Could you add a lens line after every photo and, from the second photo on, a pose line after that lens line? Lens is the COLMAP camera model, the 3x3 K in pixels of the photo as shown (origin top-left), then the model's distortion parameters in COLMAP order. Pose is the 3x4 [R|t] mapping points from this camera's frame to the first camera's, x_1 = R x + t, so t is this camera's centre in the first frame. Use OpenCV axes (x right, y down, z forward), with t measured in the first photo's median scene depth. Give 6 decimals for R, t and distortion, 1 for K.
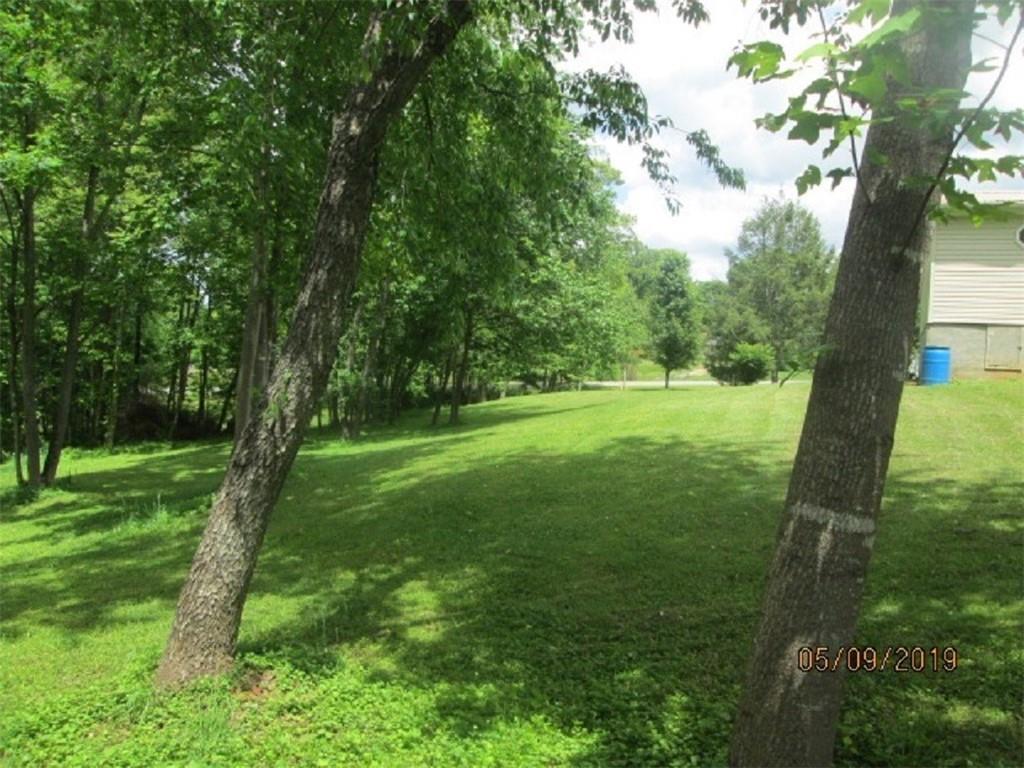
lens RADIAL K [[850.7, 0, 511.8], [0, 850.7, 385.7], [0, 0, 1]] dist [0.011426, -0.015349]
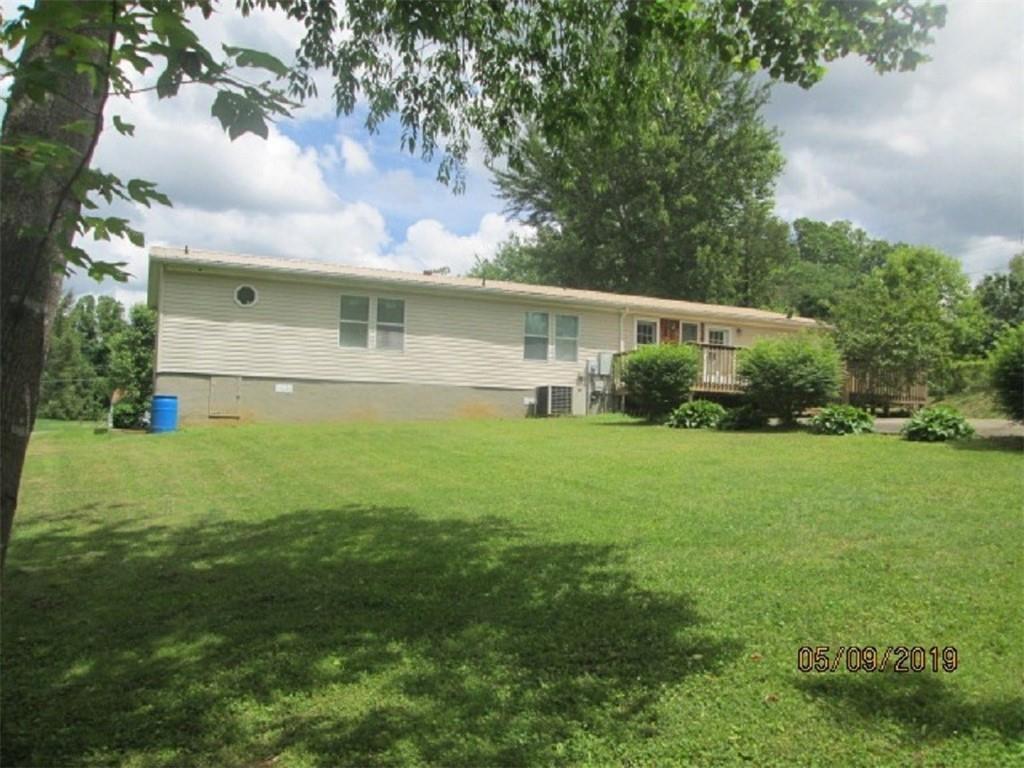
lens RADIAL K [[850.7, 0, 511.4], [0, 850.7, 383.0], [0, 0, 1]] dist [0.011426, -0.015349]
pose [[0.709359, 0.008285, 0.704799, 0.108441], [0.032275, 0.998500, -0.044221, -0.003262], [-0.704108, 0.054116, 0.708027, -0.039024]]
